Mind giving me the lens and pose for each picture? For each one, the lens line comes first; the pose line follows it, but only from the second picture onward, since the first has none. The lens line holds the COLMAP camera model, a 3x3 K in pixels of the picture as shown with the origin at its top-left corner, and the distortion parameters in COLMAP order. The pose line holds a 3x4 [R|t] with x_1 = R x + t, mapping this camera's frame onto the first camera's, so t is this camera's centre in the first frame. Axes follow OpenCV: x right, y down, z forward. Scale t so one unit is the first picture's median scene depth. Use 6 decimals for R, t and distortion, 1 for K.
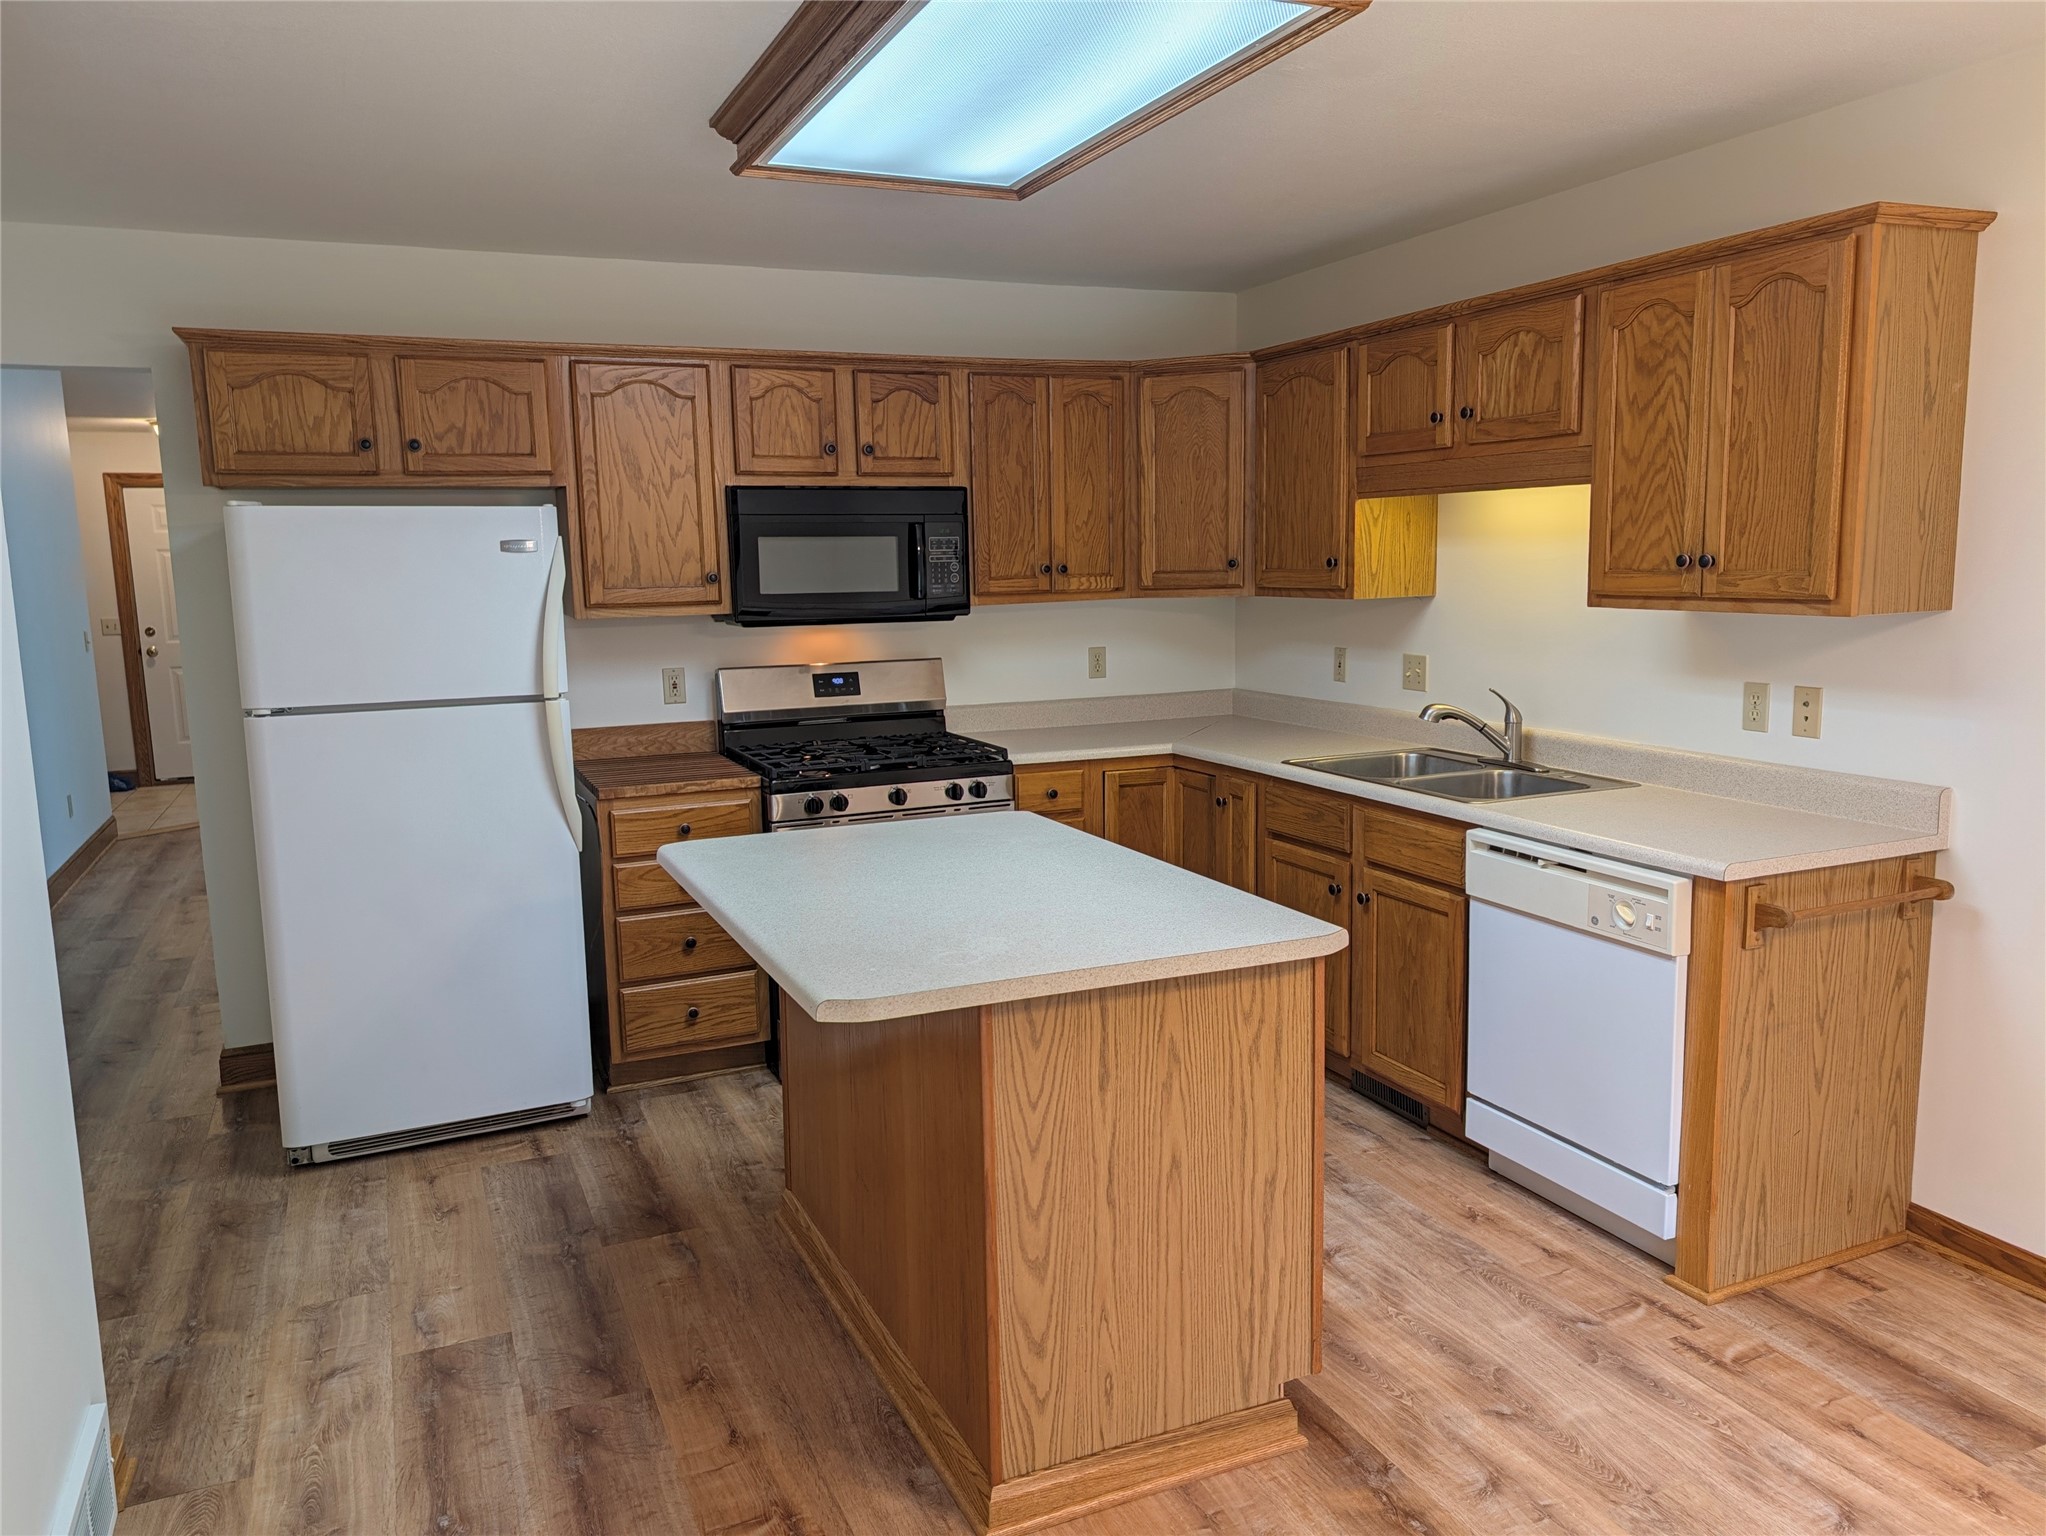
lens RADIAL K [[1446.5, 0, 1022.7], [0, 1446.5, 771.9], [0, 0, 1]] dist [0.004470, -0.000943]
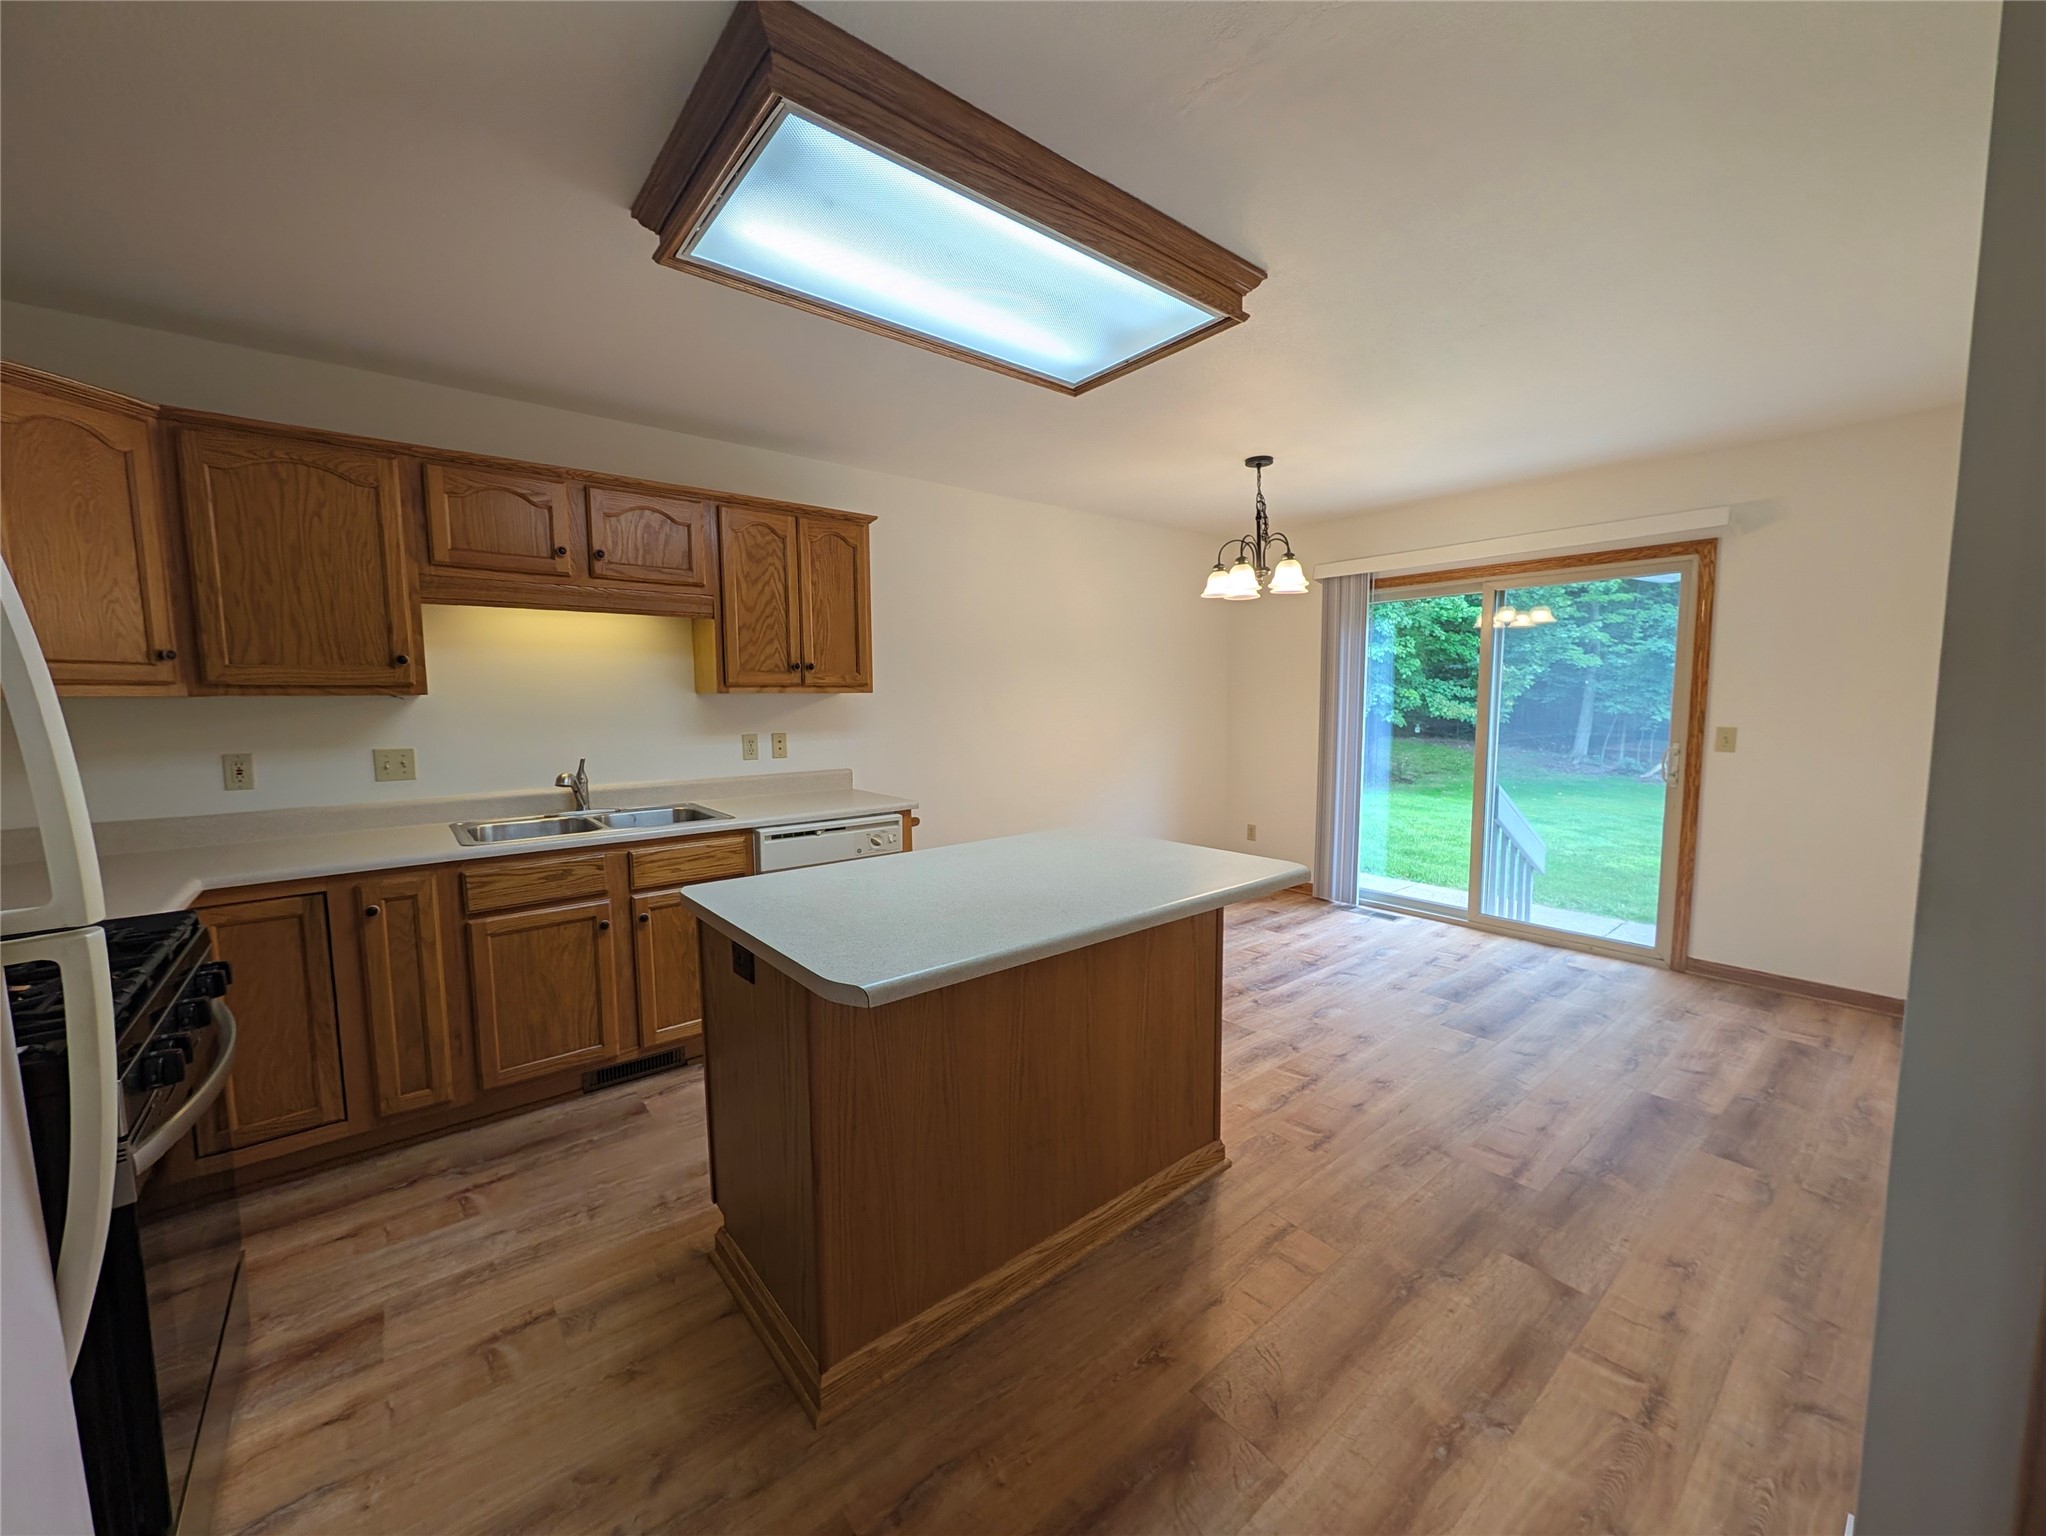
lens RADIAL K [[794.4, 0, 1026.1], [0, 794.4, 765.2], [0, 0, 1]] dist [0.001738, 0.000069]
pose [[-0.265538, -0.060063, 0.962228, -0.608366], [0.159766, 0.981517, 0.105356, -0.076069], [-0.950771, 0.181707, -0.251034, 0.953570]]
